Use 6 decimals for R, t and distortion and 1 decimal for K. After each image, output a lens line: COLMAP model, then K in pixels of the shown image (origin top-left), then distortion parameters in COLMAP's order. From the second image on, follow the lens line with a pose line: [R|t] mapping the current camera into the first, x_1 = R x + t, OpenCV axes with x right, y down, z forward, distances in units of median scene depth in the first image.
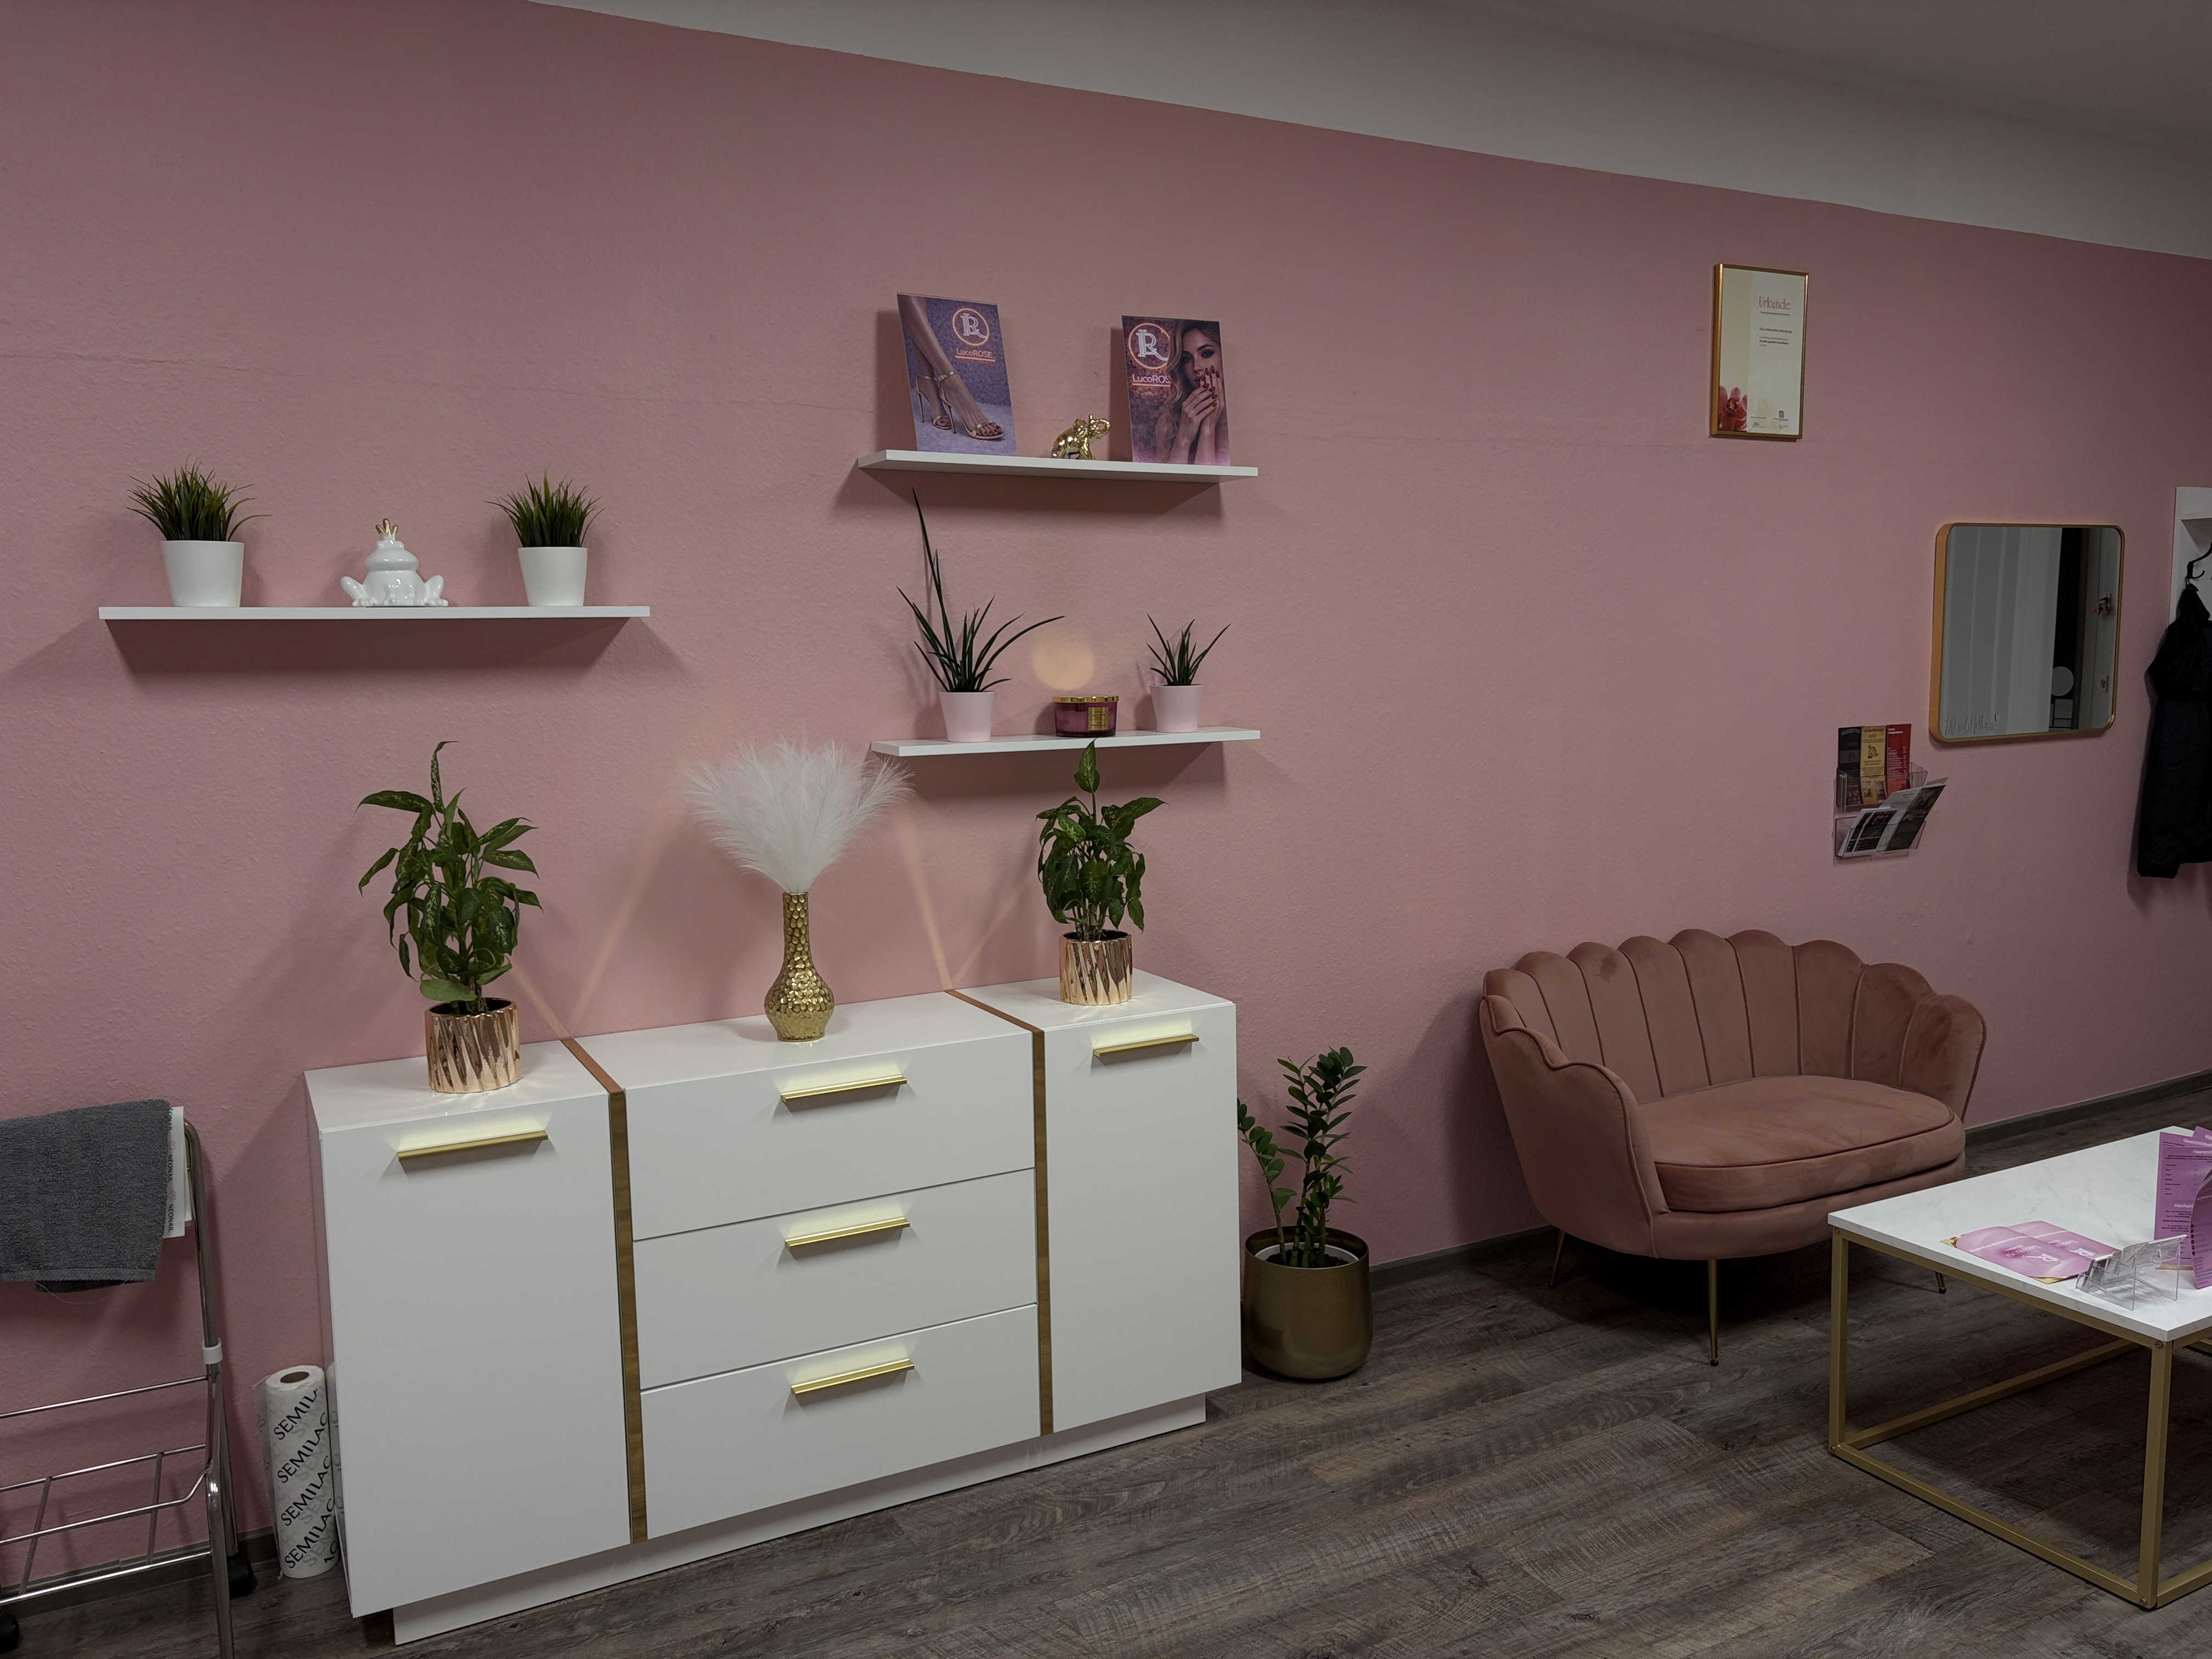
lens RADIAL K [[1667.7, 0, 1112.2], [0, 1667.7, 834.1], [0, 0, 1]] dist [0.046162, -0.053775]
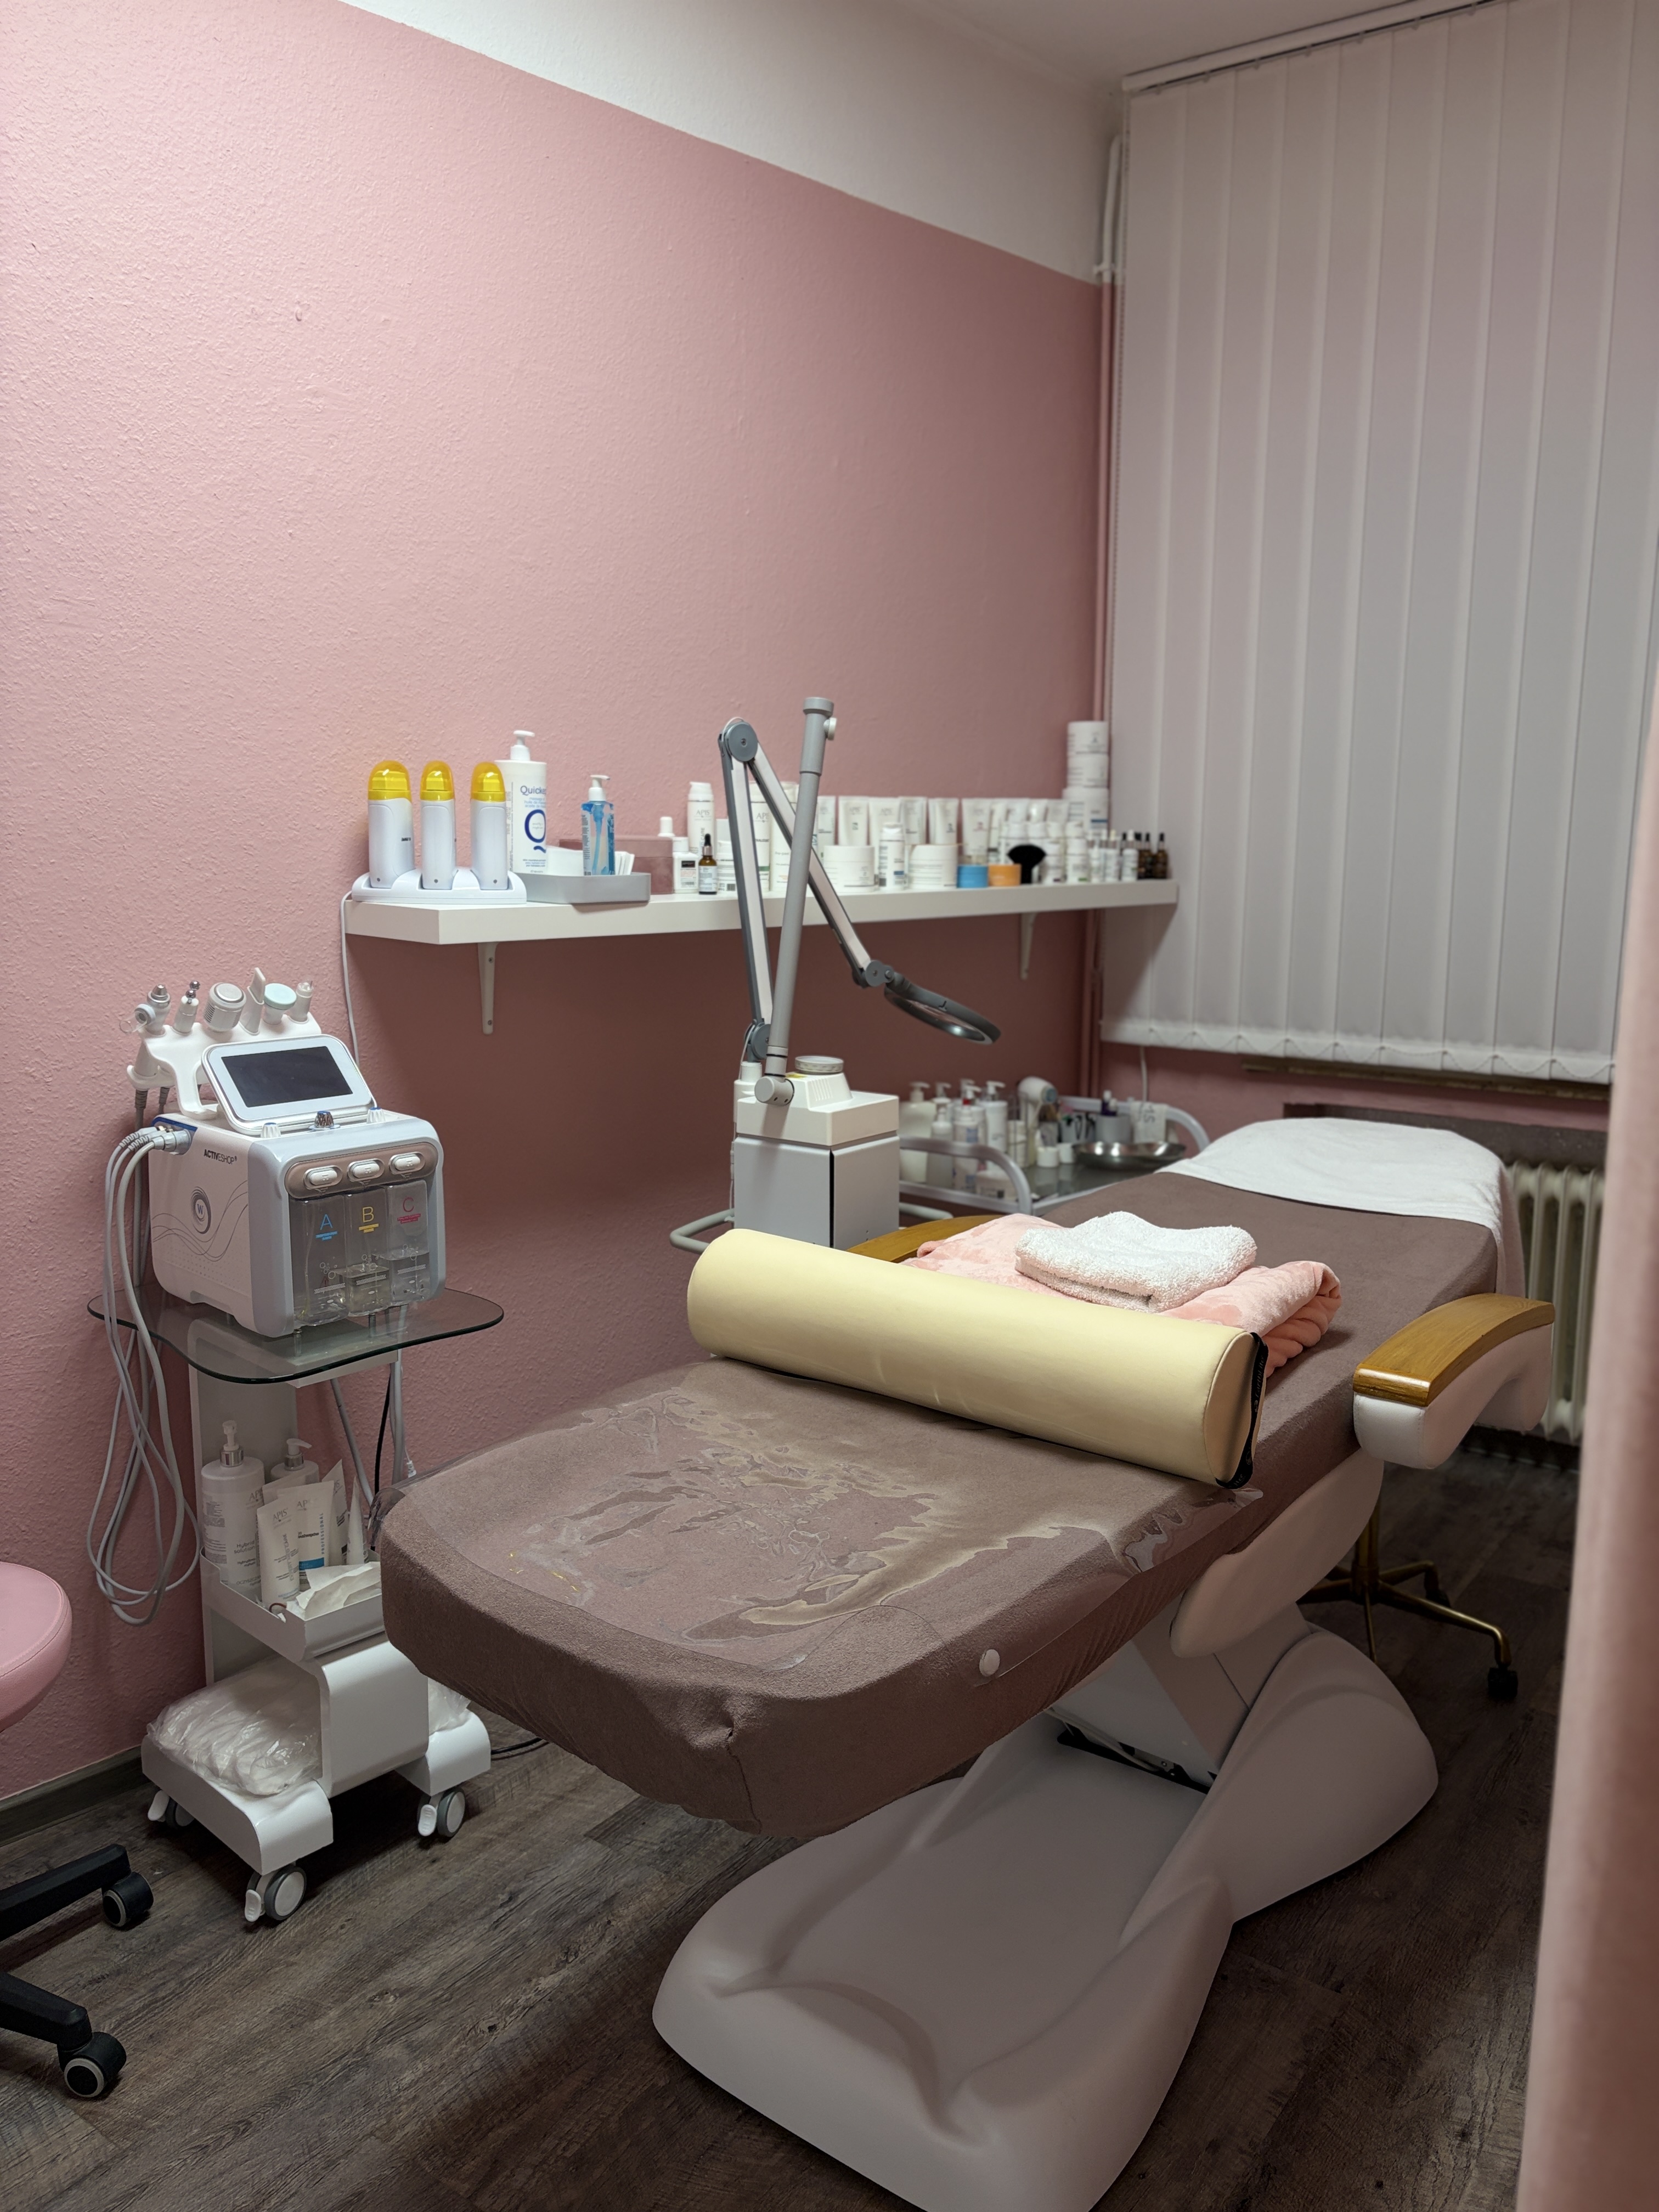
lens RADIAL K [[1667.7, 0, 813.4], [0, 1667.7, 1101.9], [0, 0, 1]] dist [0.046162, -0.053775]
pose [[-0.901103, 0.082797, -0.425626, 0.000435], [-0.041827, 0.960424, 0.275383, -0.136226], [0.431583, 0.265951, -0.861978, 1.526639]]
